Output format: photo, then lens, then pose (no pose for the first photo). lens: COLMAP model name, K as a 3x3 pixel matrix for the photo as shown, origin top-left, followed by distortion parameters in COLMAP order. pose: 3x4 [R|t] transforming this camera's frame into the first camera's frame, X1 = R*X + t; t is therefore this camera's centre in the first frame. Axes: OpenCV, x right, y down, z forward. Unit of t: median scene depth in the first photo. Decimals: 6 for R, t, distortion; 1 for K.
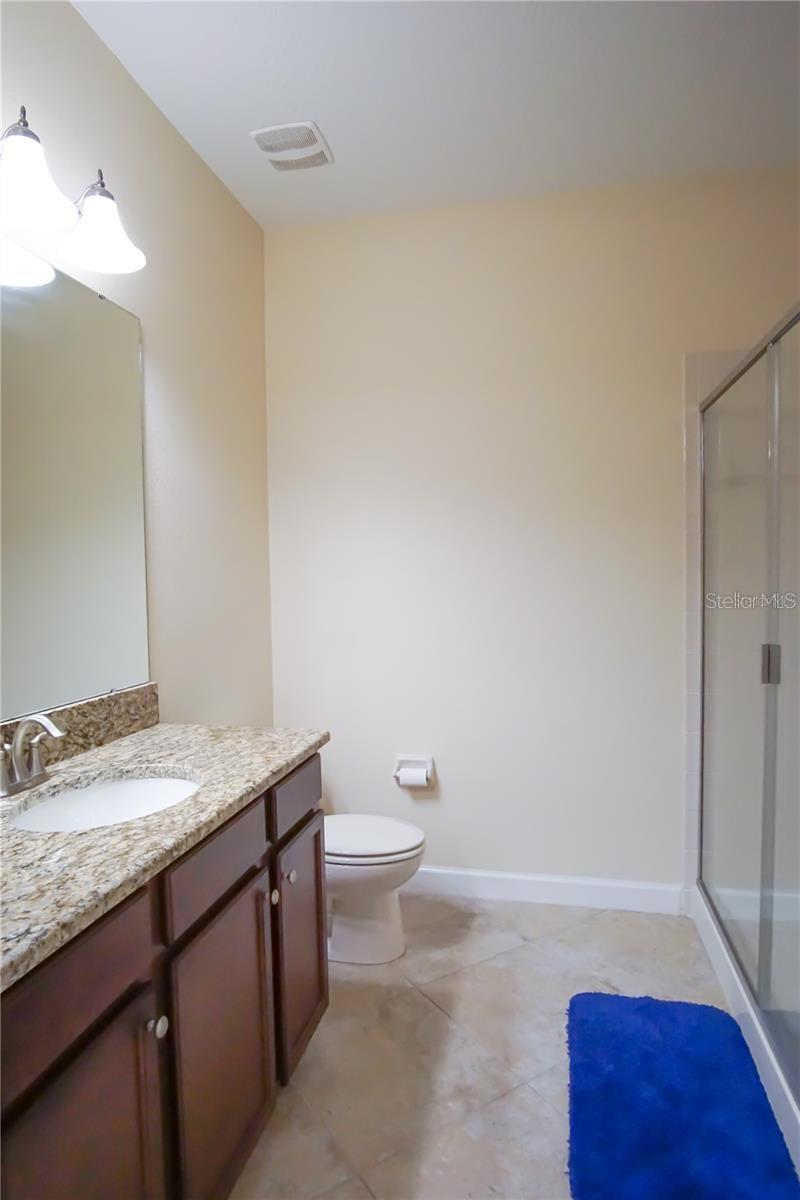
lens RADIAL K [[615.5, 0, 397.7], [0, 615.5, 590.4], [0, 0, 1]] dist [-0.025794, -0.000221]
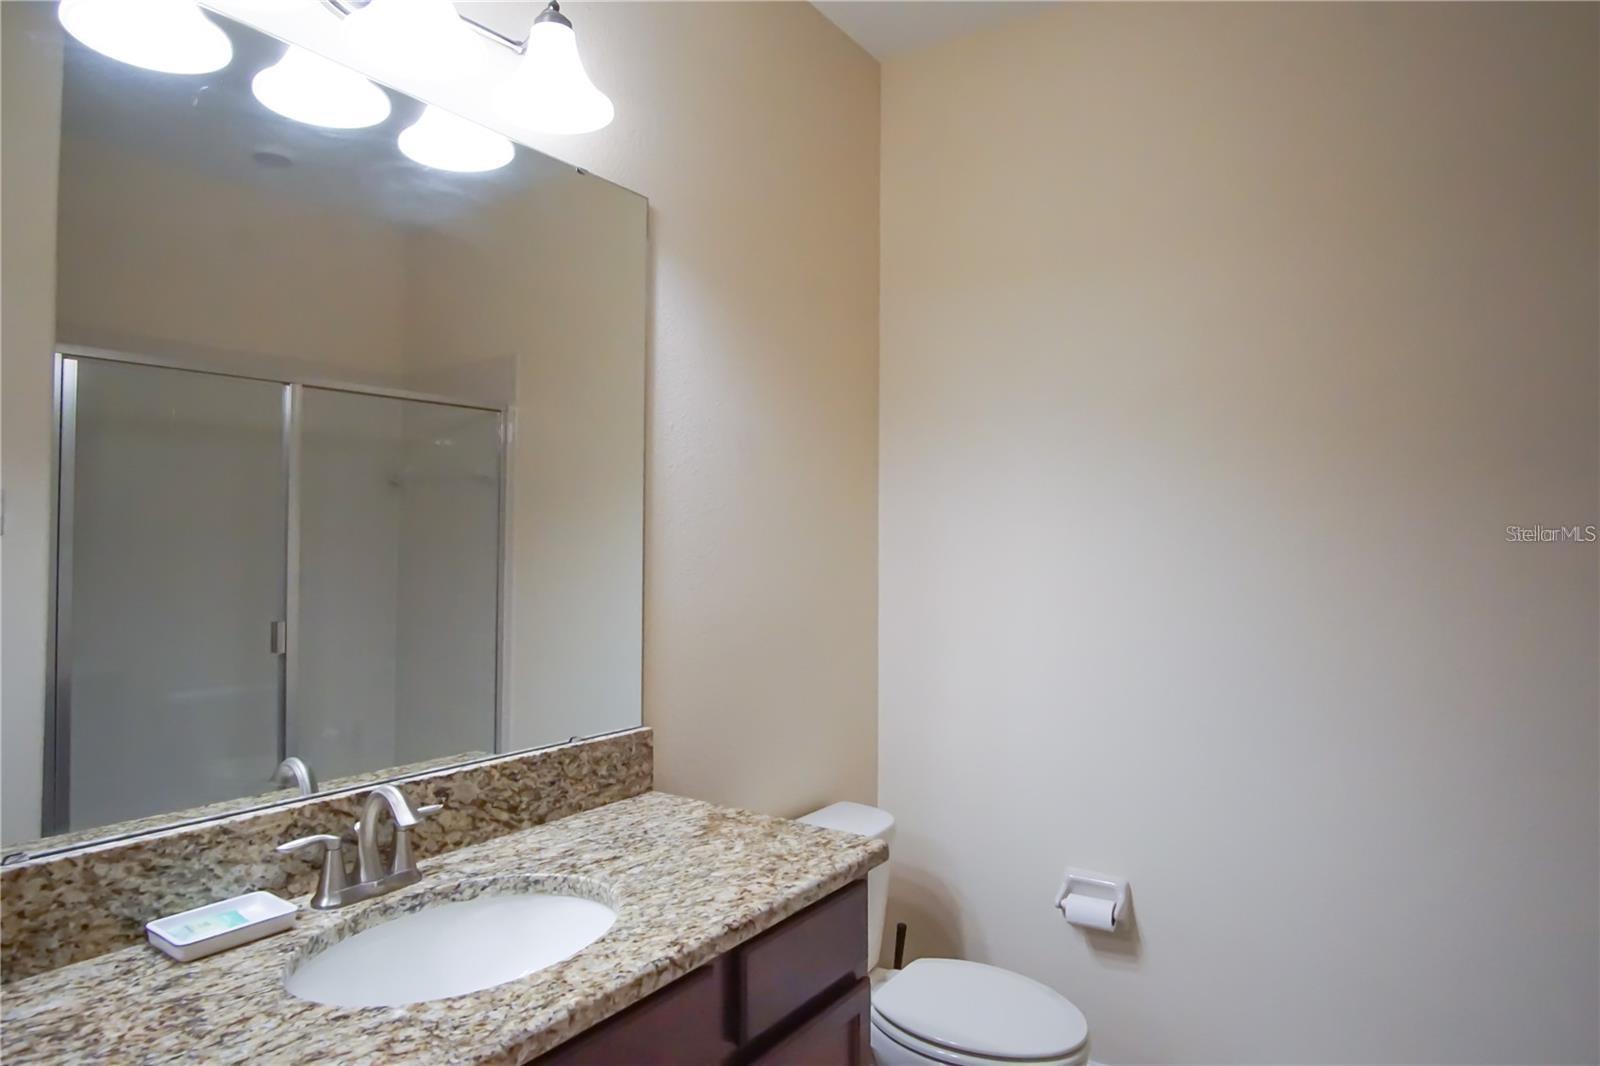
lens RADIAL K [[872.4, 0, 793.6], [0, 872.4, 526.8], [0, 0, 1]] dist [-0.024667, 0.002238]
pose [[0.932207, 0.013163, -0.361687, 0.122784], [-0.033886, 0.998123, -0.051012, -0.035162], [0.360337, 0.059810, 0.930903, 0.204341]]
